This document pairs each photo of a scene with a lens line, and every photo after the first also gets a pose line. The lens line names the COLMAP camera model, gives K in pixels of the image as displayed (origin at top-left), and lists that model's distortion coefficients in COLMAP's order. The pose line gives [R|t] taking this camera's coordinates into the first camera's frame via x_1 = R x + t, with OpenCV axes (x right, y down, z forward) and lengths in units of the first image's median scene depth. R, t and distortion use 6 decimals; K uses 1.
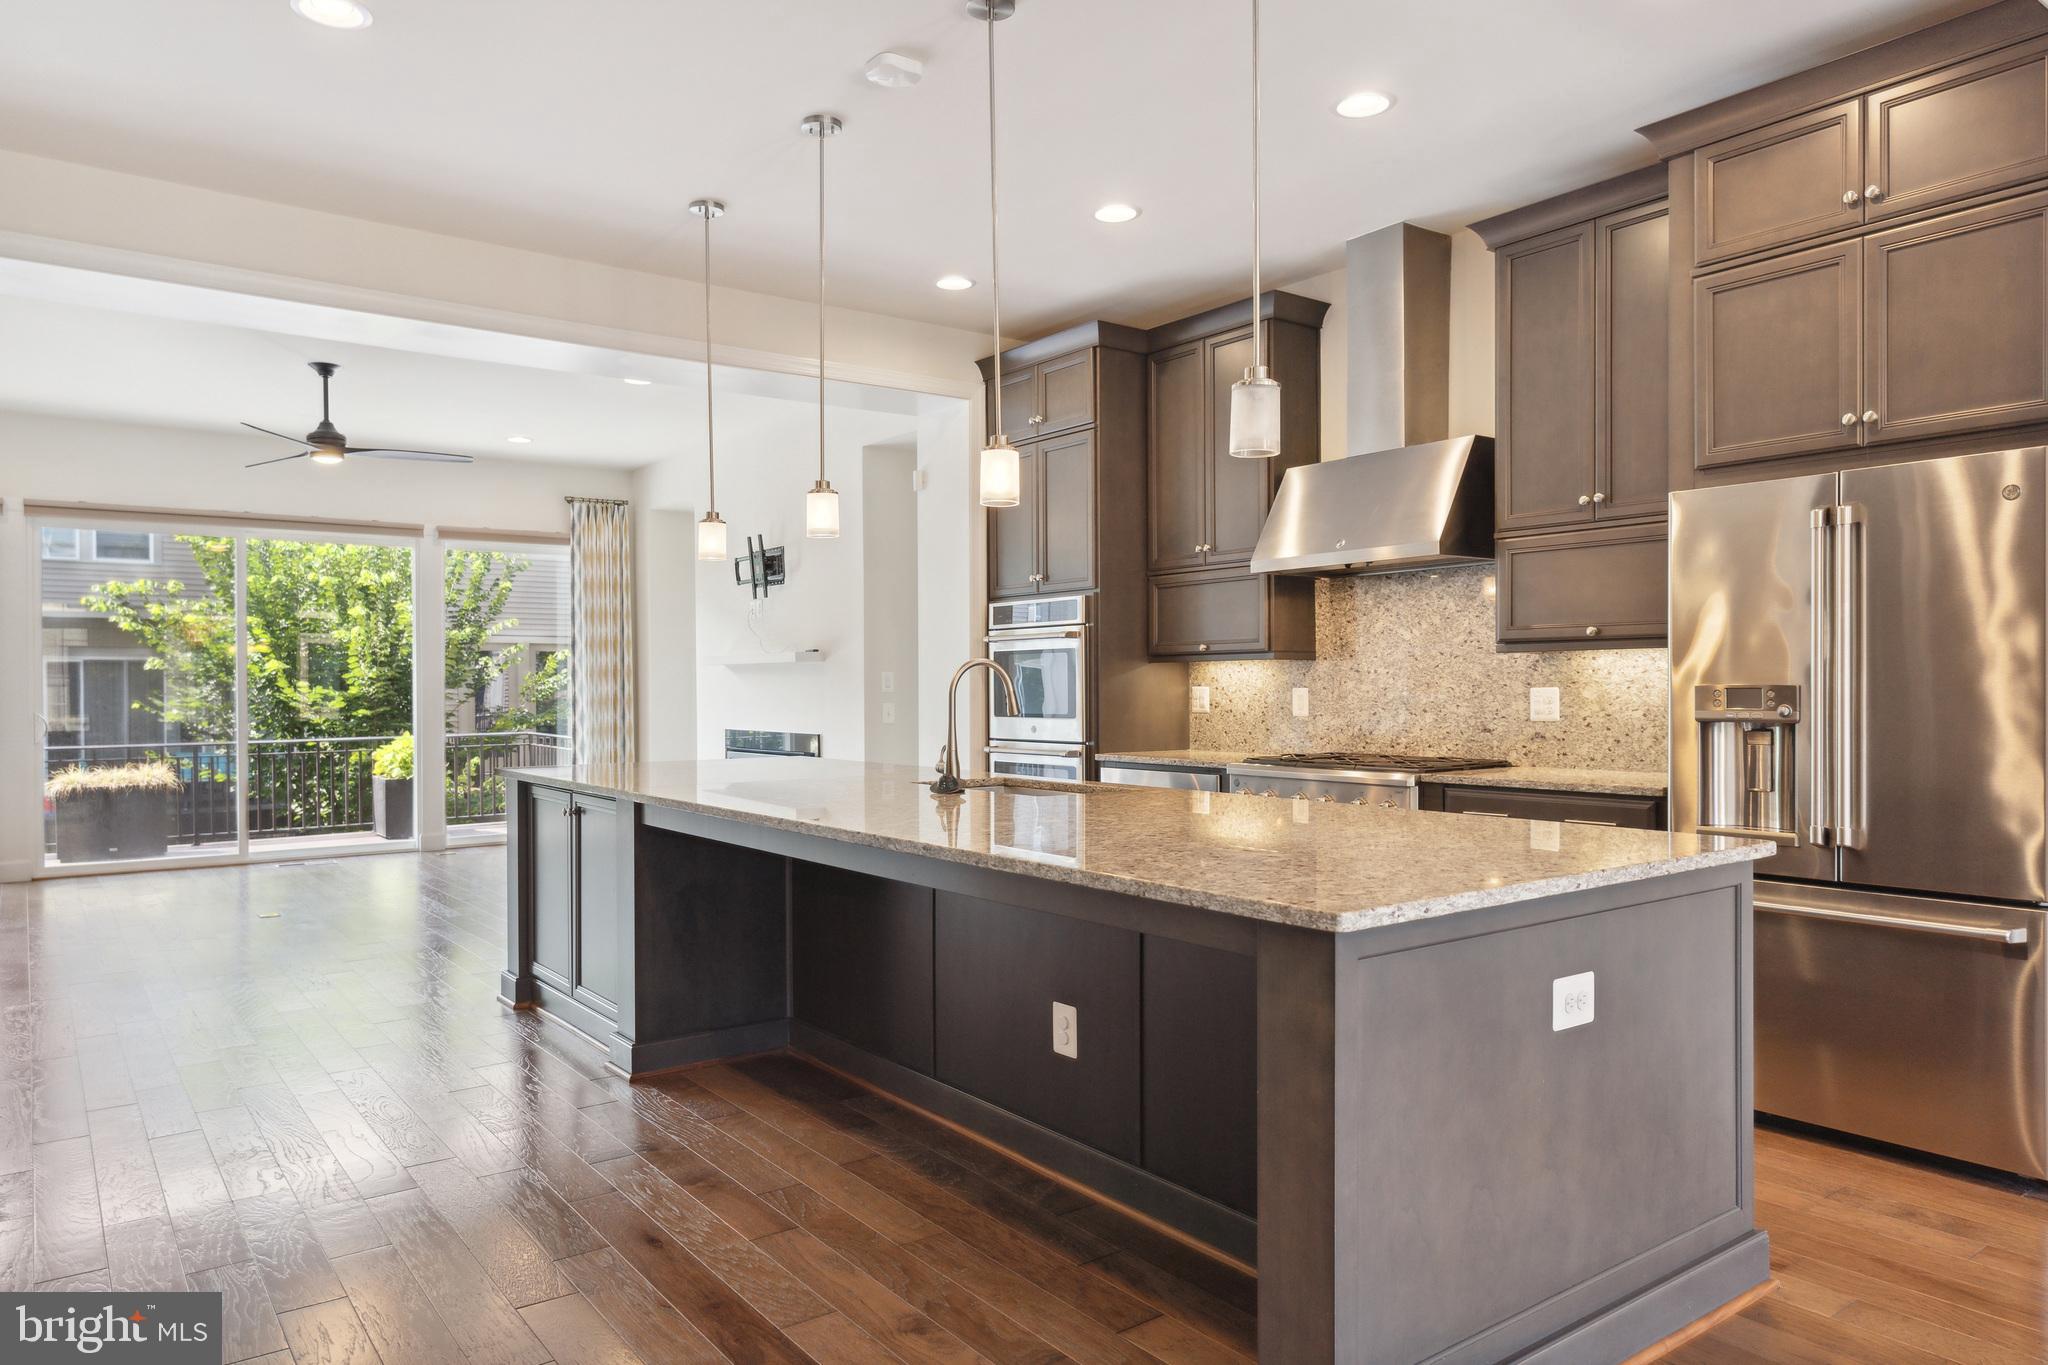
lens RADIAL K [[1337.7, 0, 1024.0], [0, 1337.7, 682.5], [0, 0, 1]] dist [-0.010841, -0.001906]
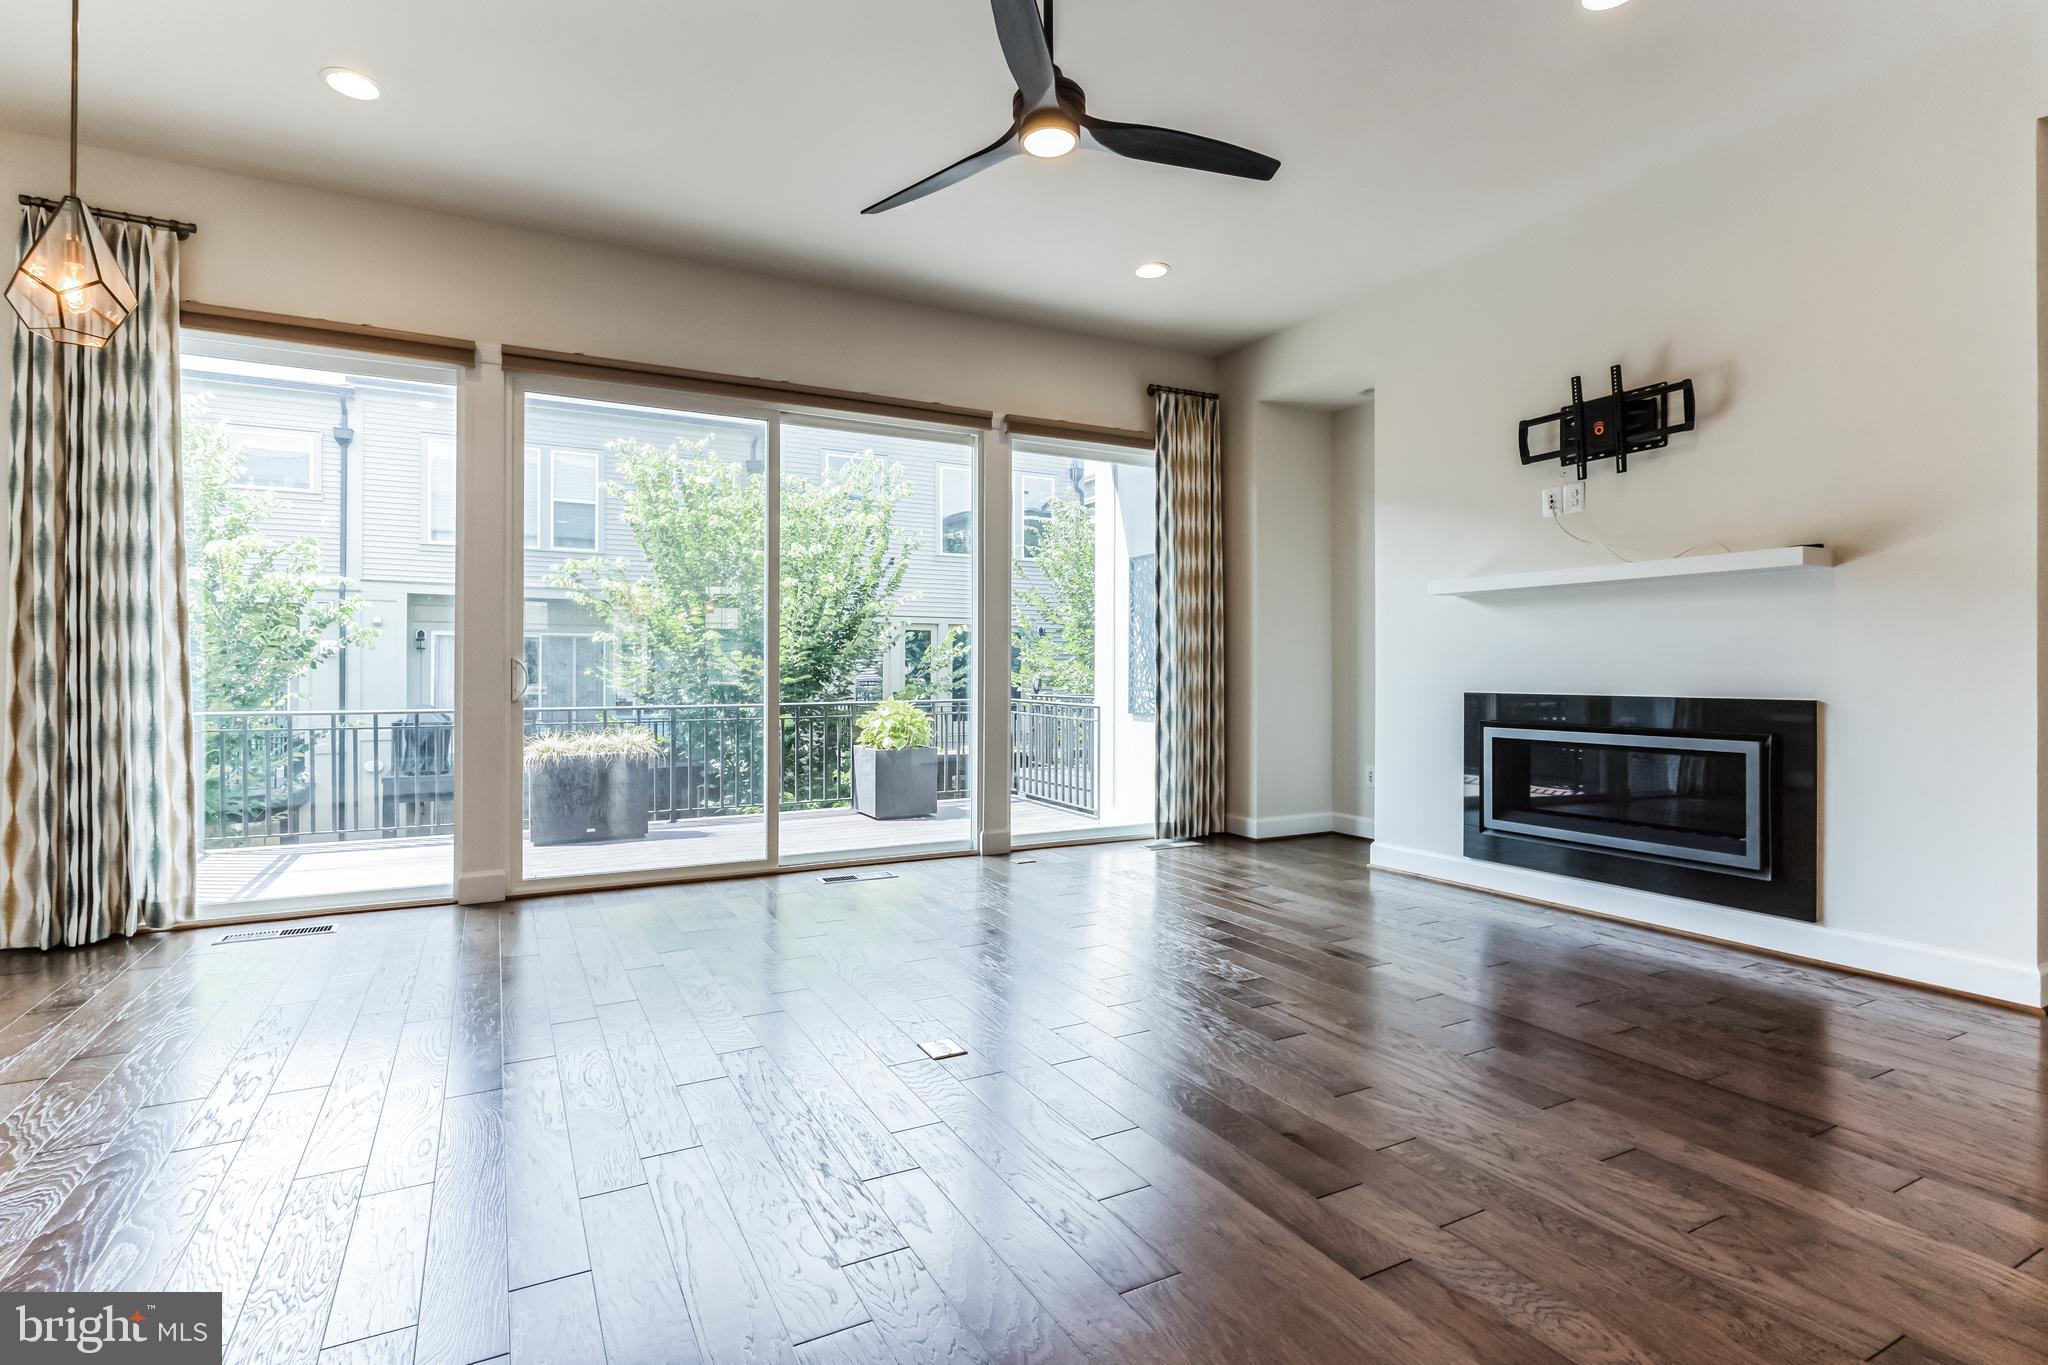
lens RADIAL K [[1008.0, 0, 1024.0], [0, 1008.0, 682.5], [0, 0, 1]] dist [0.001007, 0.001612]
pose [[0.986772, 0.007760, -0.161929, -0.319976], [-0.005540, 0.999884, 0.014158, 0.021598], [0.162020, -0.013073, 0.986701, 0.425666]]
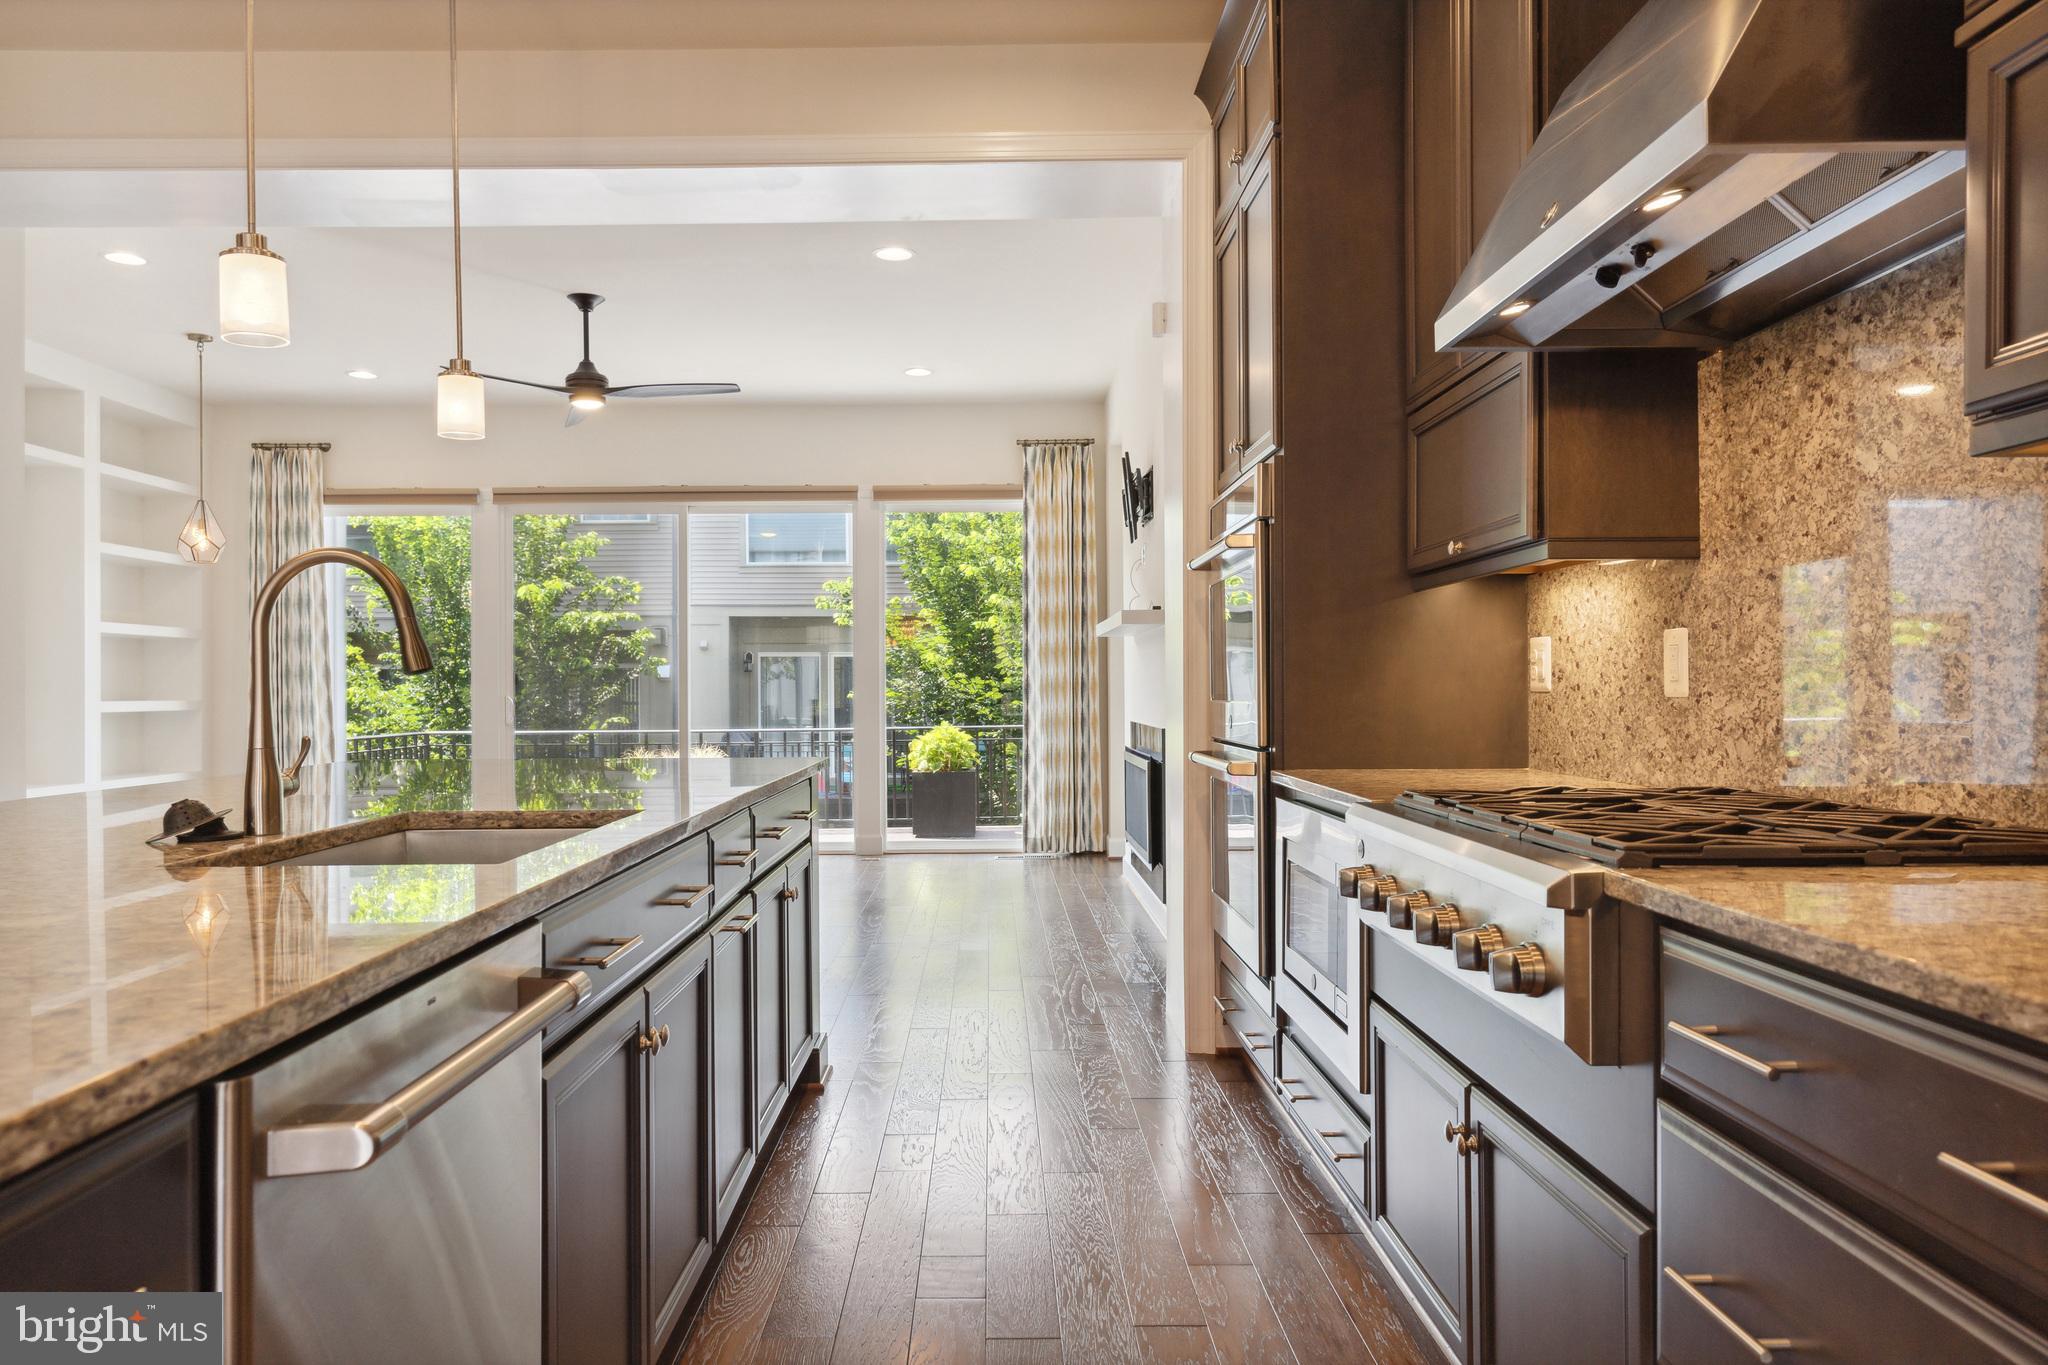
lens RADIAL K [[1410.2, 0, 971.4], [0, 1410.2, 678.4], [0, 0, 1]] dist [0.042118, -0.000342]
pose [[0.796813, -0.004495, -0.604209, 0.164239], [0.004398, 0.999989, -0.001640, 0.010492], [0.604209, -0.001351, 0.796824, 0.281341]]
